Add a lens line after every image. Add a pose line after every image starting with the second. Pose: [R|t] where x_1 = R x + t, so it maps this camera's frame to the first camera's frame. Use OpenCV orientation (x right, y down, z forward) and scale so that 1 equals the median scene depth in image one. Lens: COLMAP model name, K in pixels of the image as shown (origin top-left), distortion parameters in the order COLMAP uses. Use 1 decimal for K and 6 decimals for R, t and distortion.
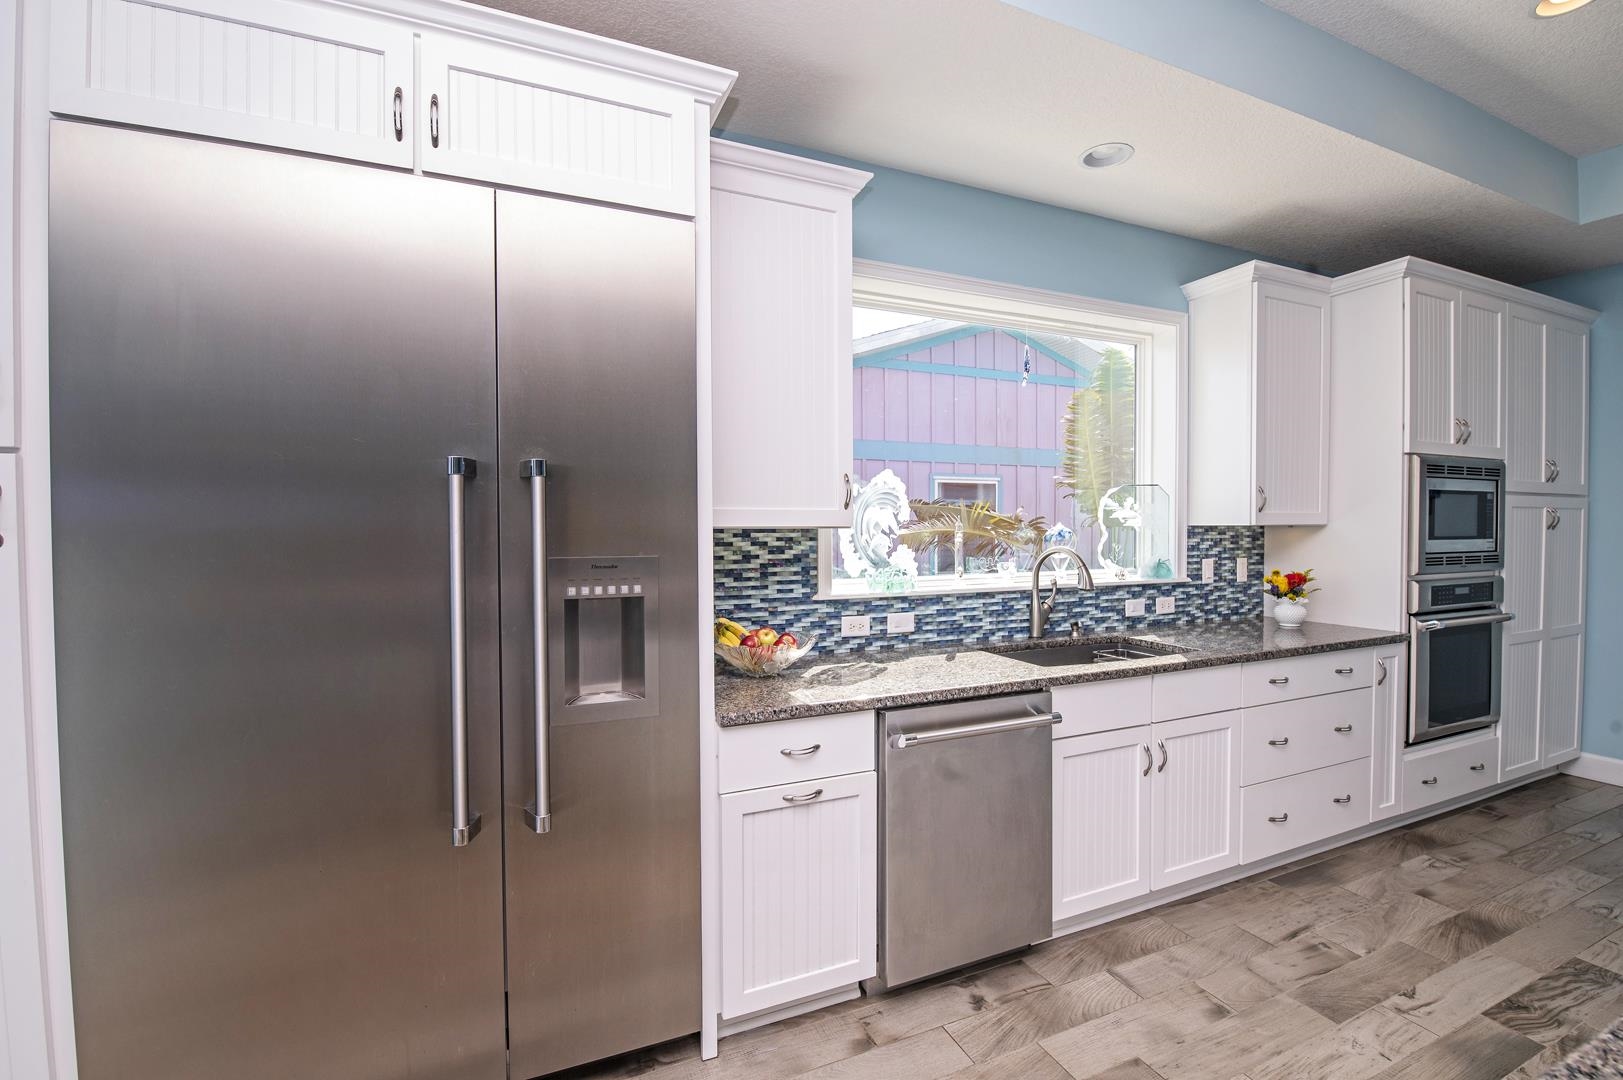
lens RADIAL K [[701.6, 0, 811.5], [0, 701.6, 540.0], [0, 0, 1]] dist [-0.004818, -0.008155]
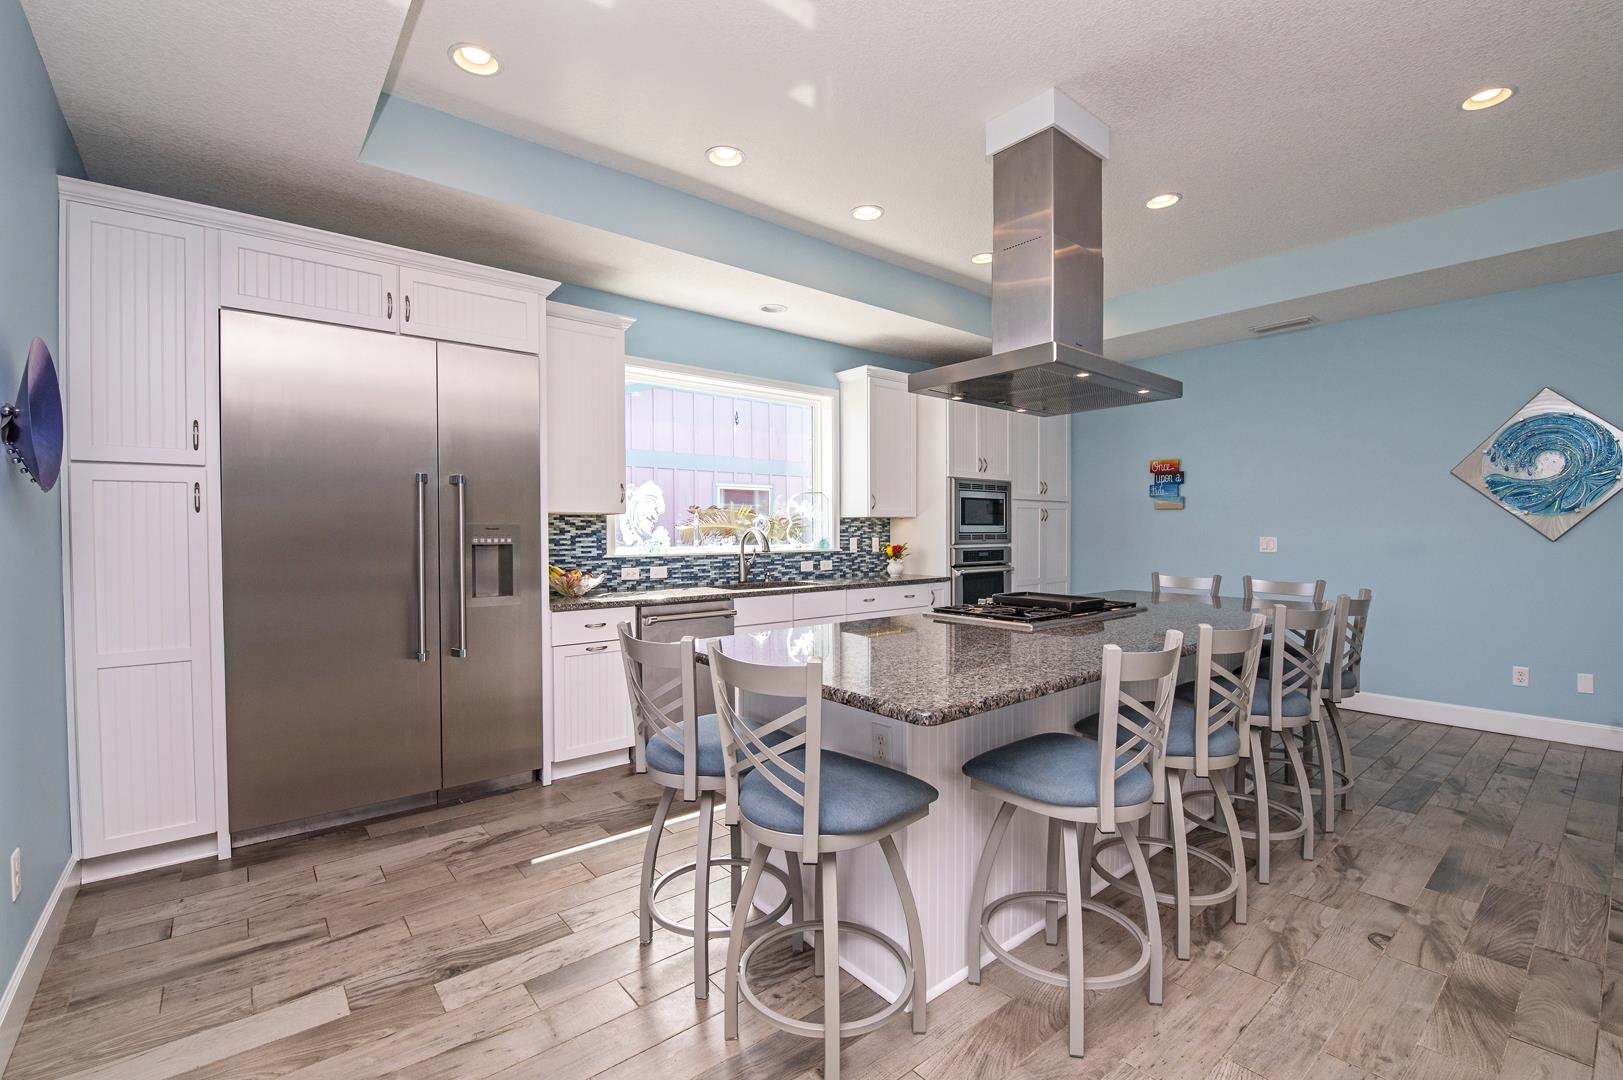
lens RADIAL K [[701.6, 0, 811.5], [0, 701.6, 540.0], [0, 0, 1]] dist [-0.004818, -0.008155]
pose [[0.962177, -0.003508, 0.272401, 0.020831], [0.005631, 0.999960, -0.007013, 0.050200], [-0.272365, 0.008282, 0.962158, -0.659689]]
